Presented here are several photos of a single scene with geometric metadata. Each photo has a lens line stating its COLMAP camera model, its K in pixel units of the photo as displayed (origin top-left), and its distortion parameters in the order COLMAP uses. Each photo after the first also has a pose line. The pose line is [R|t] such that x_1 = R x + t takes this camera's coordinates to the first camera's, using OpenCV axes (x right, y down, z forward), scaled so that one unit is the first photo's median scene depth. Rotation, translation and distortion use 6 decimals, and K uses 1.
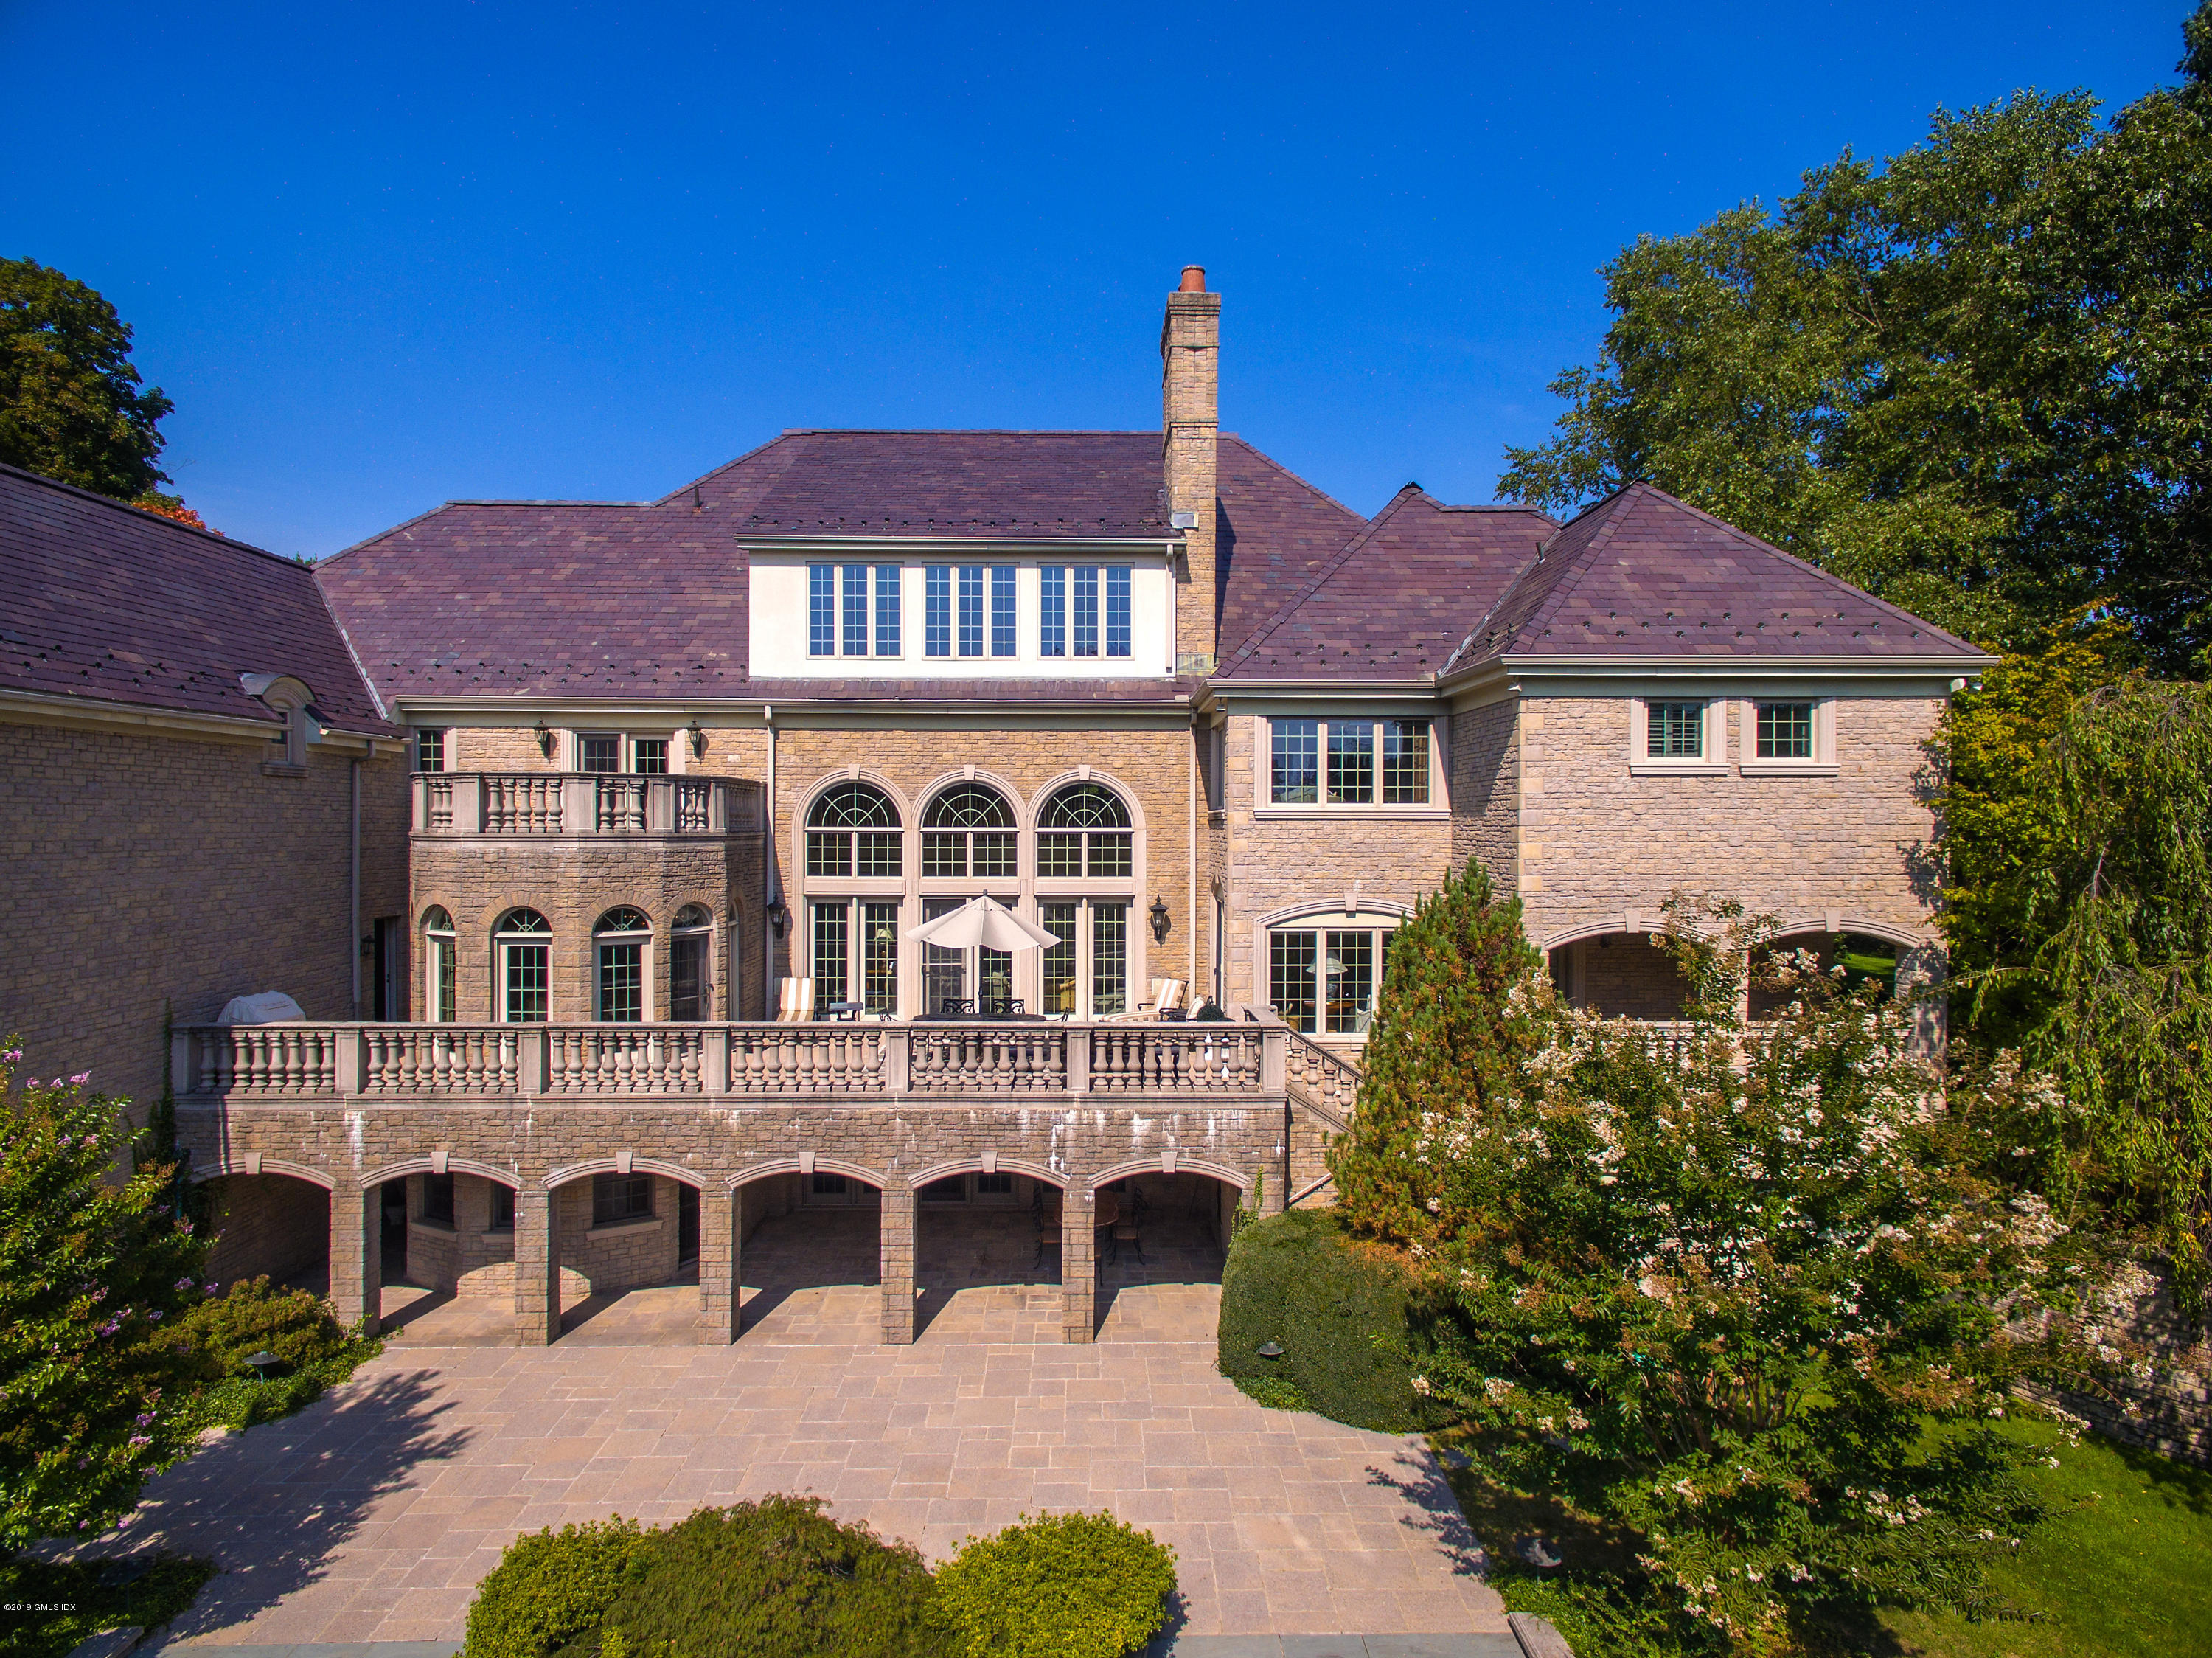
lens RADIAL K [[1241.7, 0, 1111.7], [0, 1241.7, 839.1], [0, 0, 1]] dist [0.005059, 0.013070]
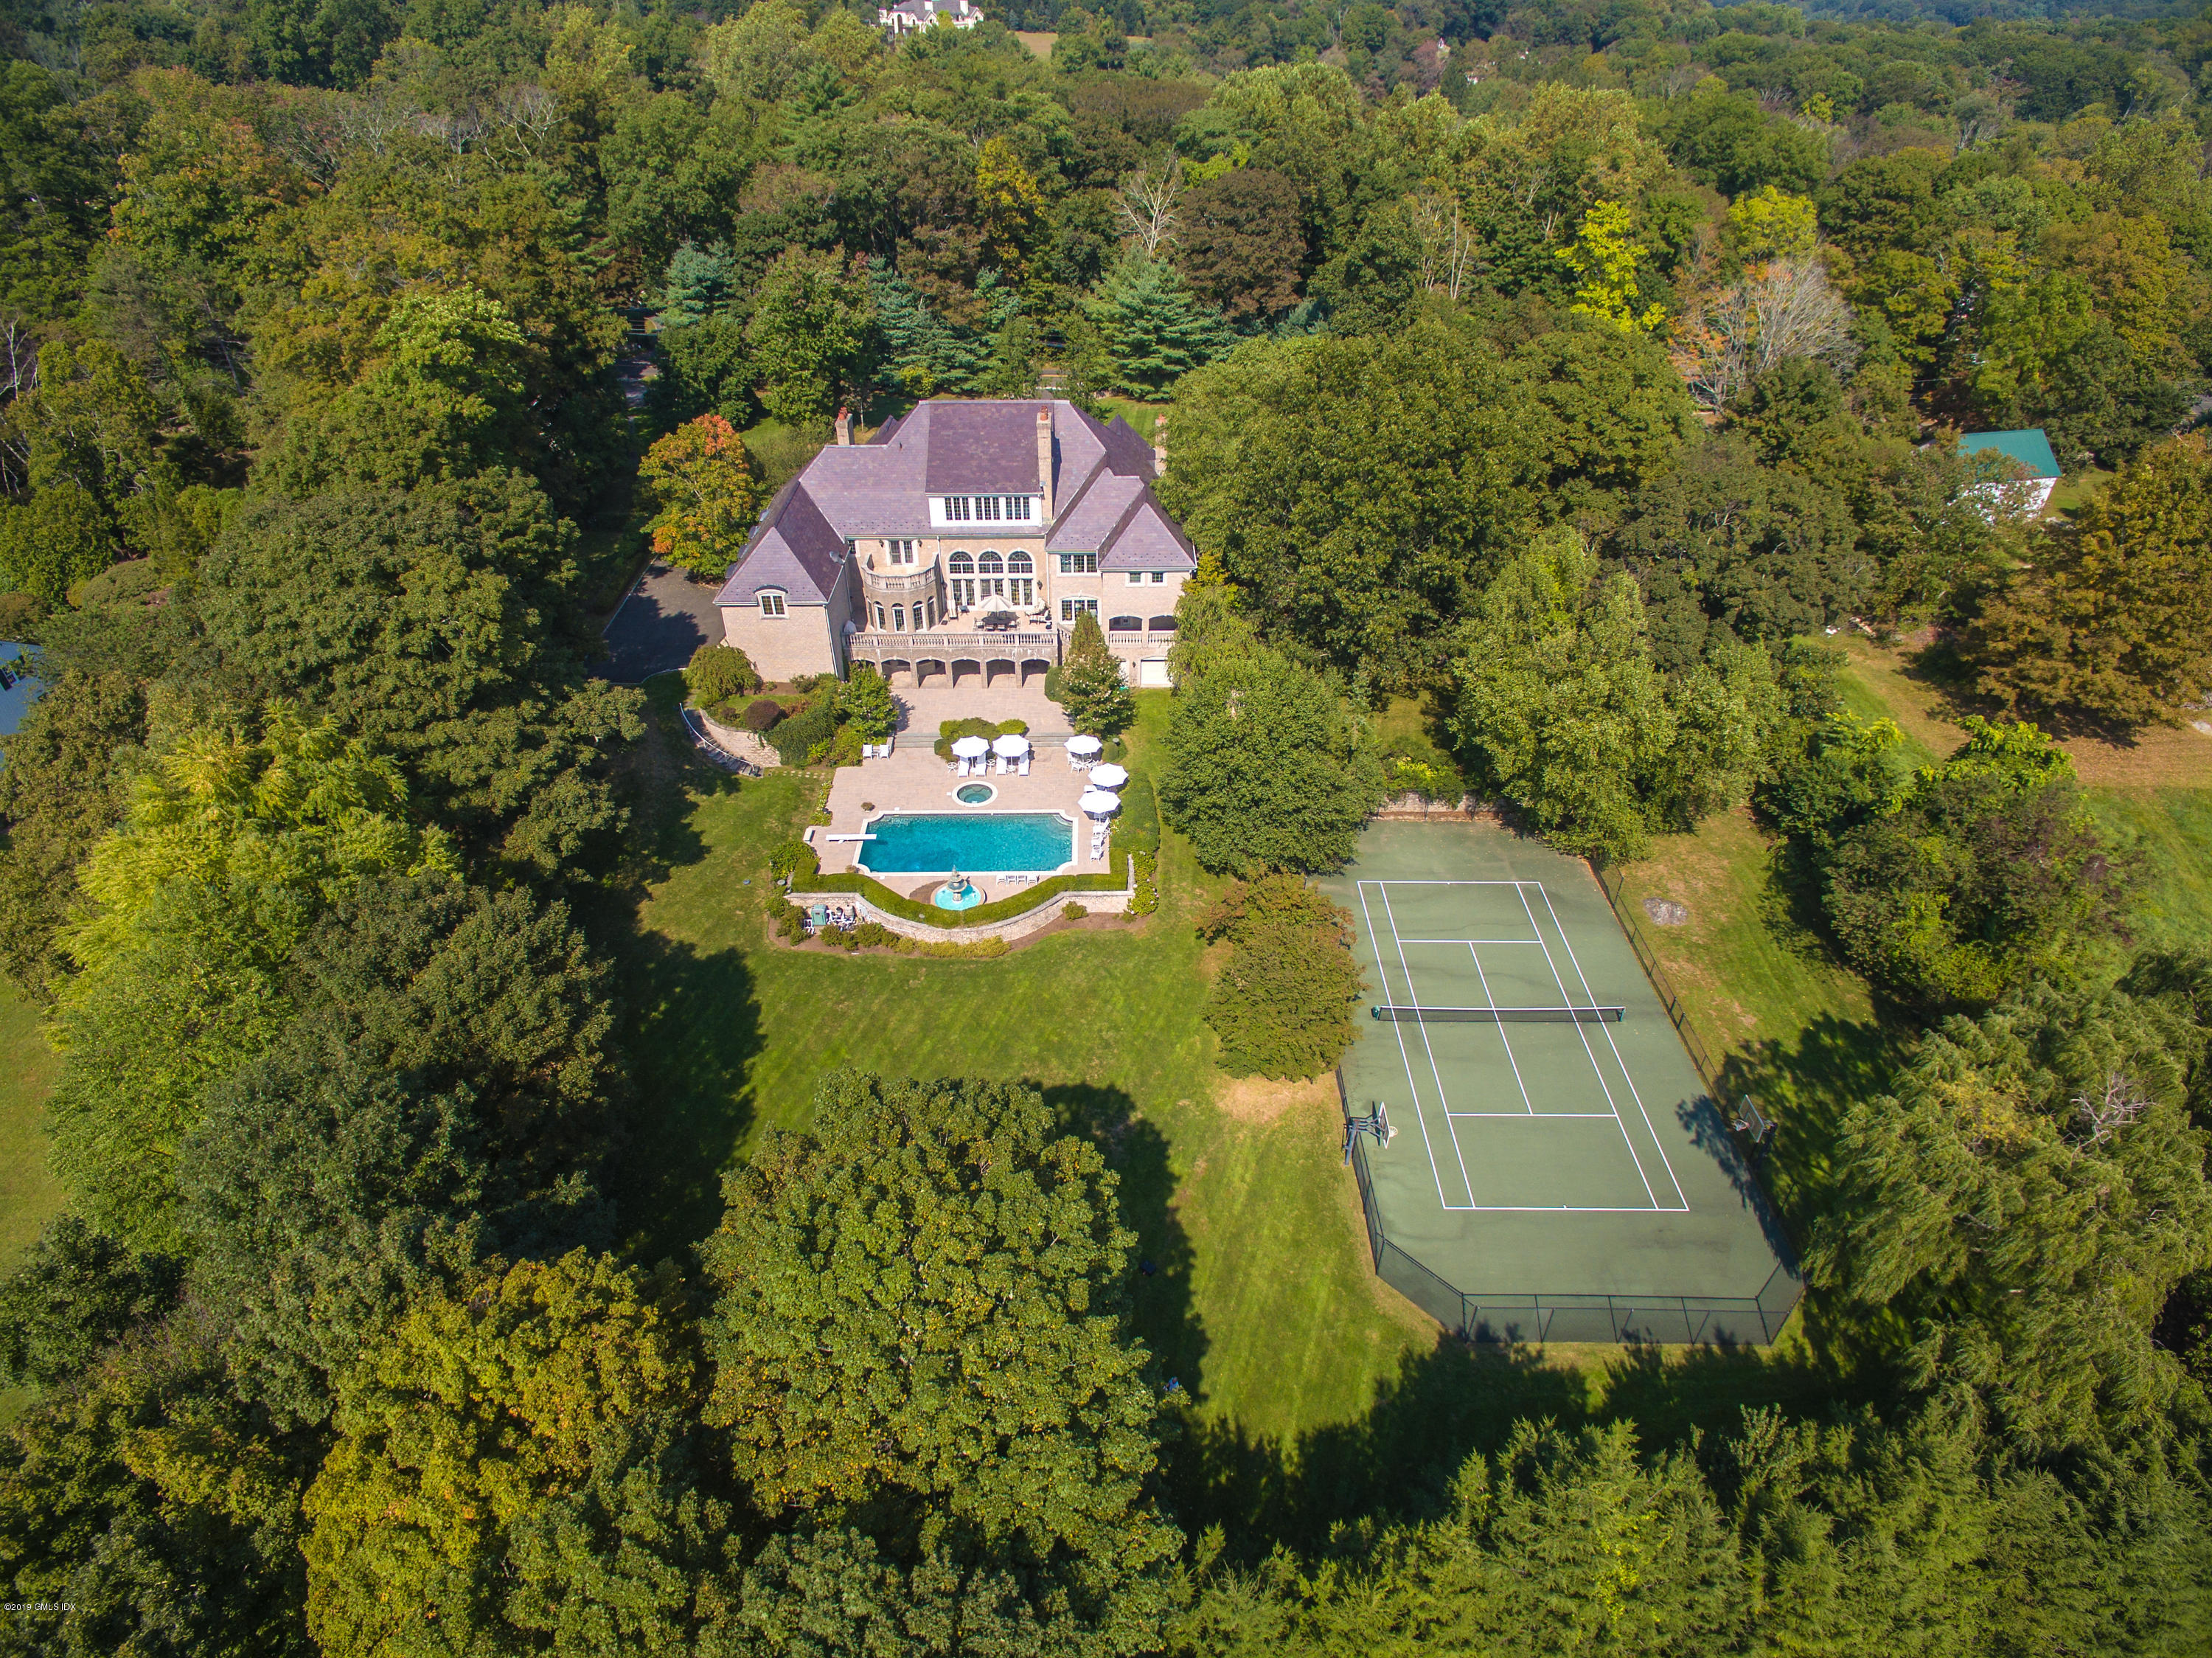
lens RADIAL K [[1241.7, 0, 1097.8], [0, 1241.7, 832.4], [0, 0, 1]] dist [0.005059, 0.013070]
pose [[0.999558, 0.006112, -0.029089, 0.343282], [0.011827, 0.816049, 0.577862, -1.578717], [0.027270, -0.577951, 0.815616, -2.684013]]
